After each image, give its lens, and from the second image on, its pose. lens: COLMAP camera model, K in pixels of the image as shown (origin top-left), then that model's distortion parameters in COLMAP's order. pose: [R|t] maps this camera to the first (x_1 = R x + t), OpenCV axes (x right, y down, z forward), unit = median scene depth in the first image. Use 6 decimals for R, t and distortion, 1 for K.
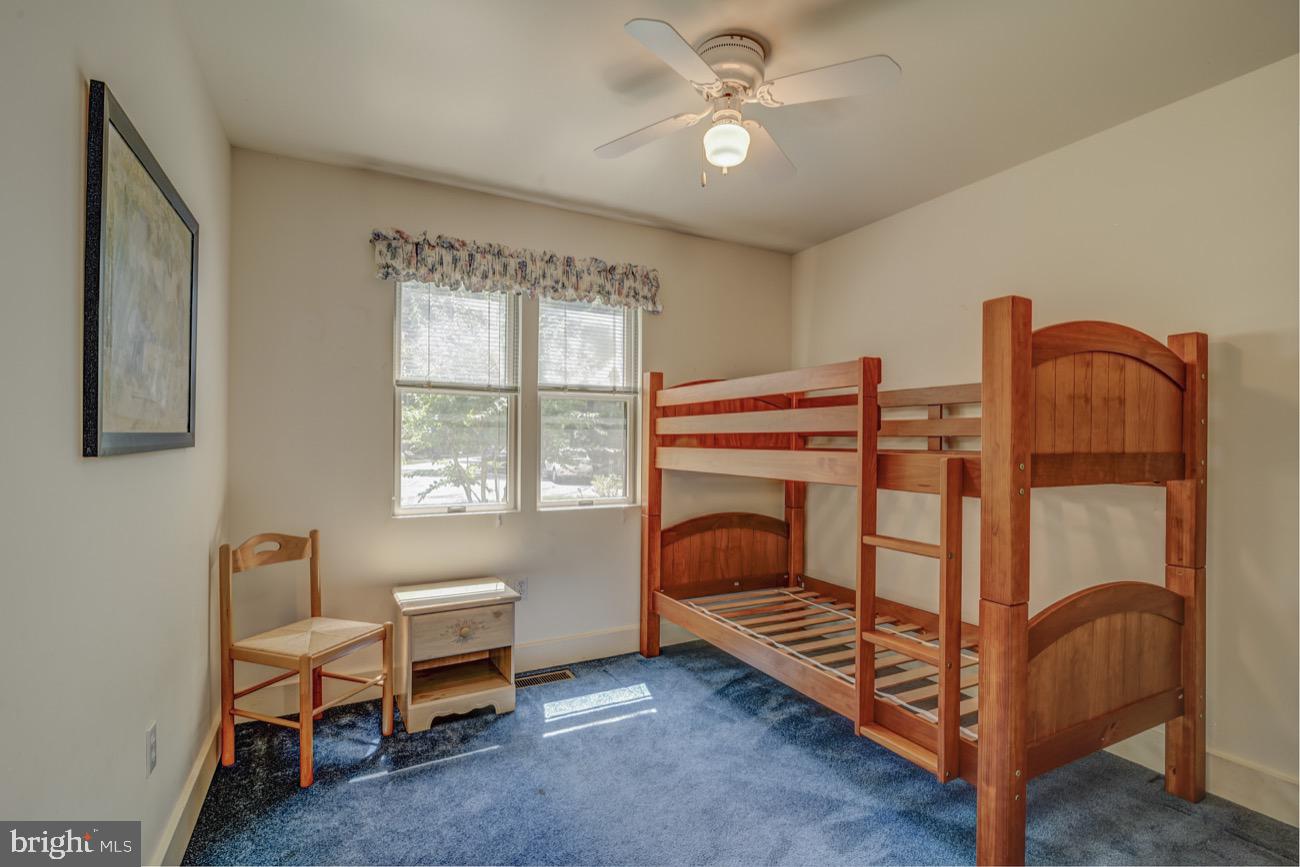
lens RADIAL K [[593.1, 0, 652.0], [0, 593.1, 438.5], [0, 0, 1]] dist [-0.012851, 0.001708]
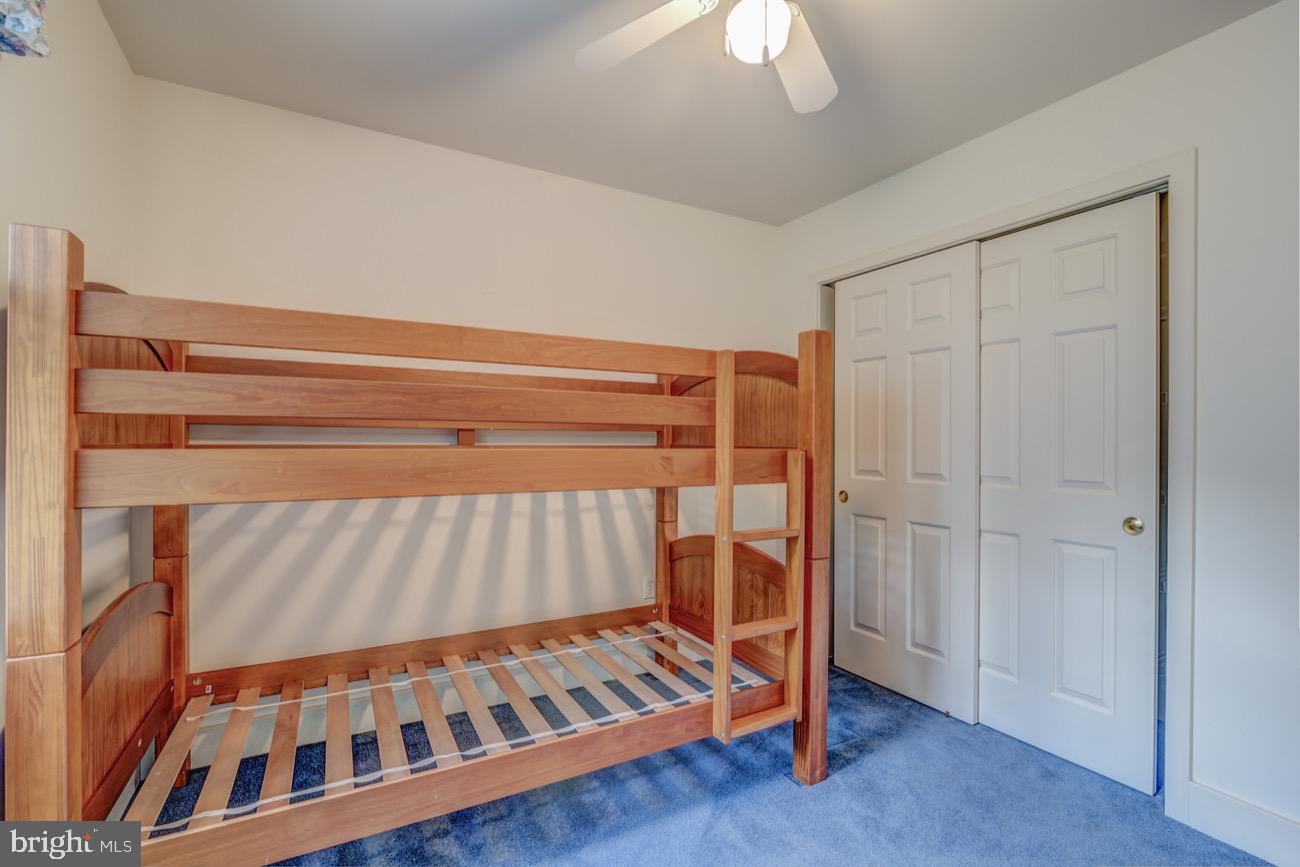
lens RADIAL K [[593.1, 0, 656.0], [0, 593.1, 439.6], [0, 0, 1]] dist [-0.012851, 0.001708]
pose [[-0.032814, -0.006938, 0.999437, -0.394505], [-0.014169, 0.999879, 0.006476, 0.001139], [-0.999361, -0.013949, -0.032908, 0.748340]]
